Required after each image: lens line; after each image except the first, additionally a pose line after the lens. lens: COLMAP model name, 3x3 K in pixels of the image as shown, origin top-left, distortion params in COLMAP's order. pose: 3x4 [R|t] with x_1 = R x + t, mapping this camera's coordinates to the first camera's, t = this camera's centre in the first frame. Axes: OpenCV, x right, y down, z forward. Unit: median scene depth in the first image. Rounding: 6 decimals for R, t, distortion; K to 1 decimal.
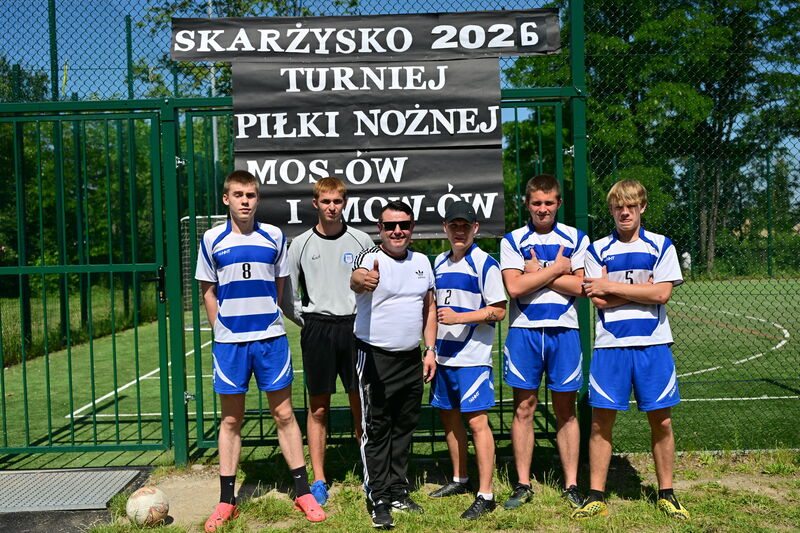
lens RADIAL K [[951.6, 0, 401.5], [0, 951.6, 277.0], [0, 0, 1]] dist [-0.000782, 0.015831]
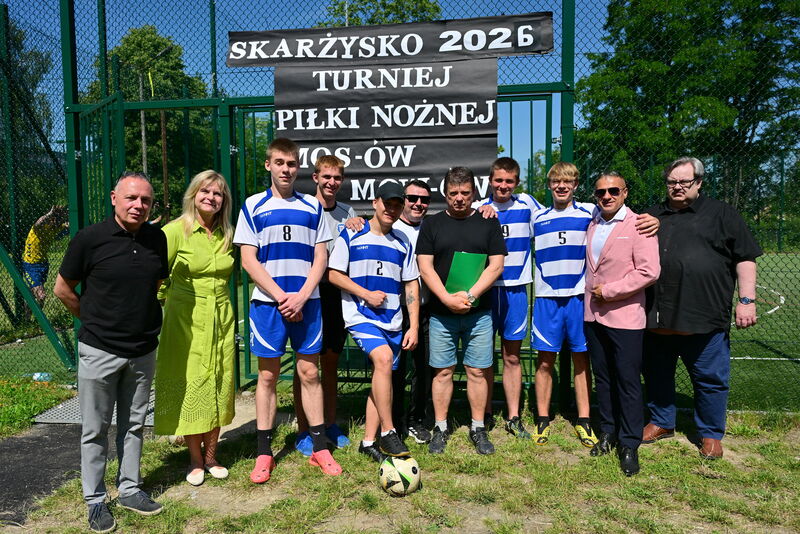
lens RADIAL K [[674.3, 0, 372.5], [0, 674.3, 269.5], [0, 0, 1]] dist [0.012250, -0.002428]
pose [[0.983747, 0.029684, -0.177091, 0.106135], [-0.022777, 0.998903, 0.040913, -0.004911], [0.178112, -0.036214, 0.983344, 0.162324]]
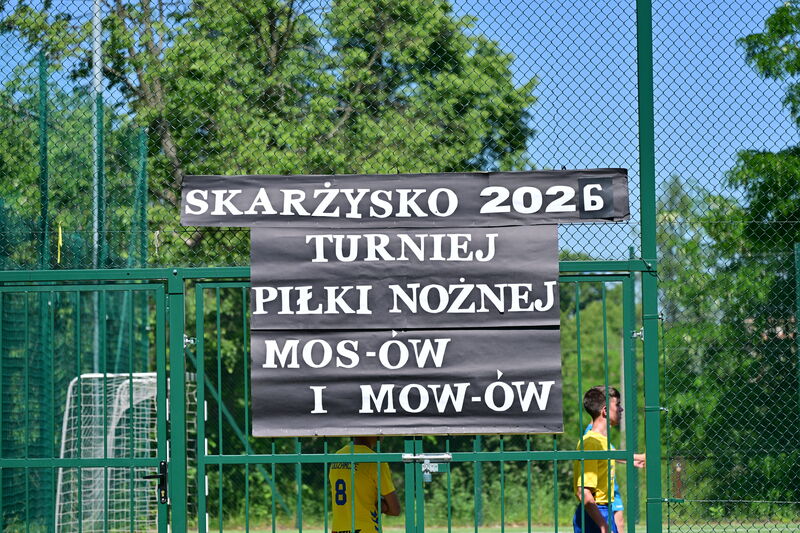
lens RADIAL K [[2597.9, 0, 400.0], [0, 2597.9, 266.5], [0, 0, 1]] dist [-0.103975, -1.171335]
pose [[0.998628, 0.010183, -0.051368, 0.080935], [-0.014808, 0.995788, -0.090478, 0.022859], [0.050231, 0.091114, 0.994573, -1.351180]]
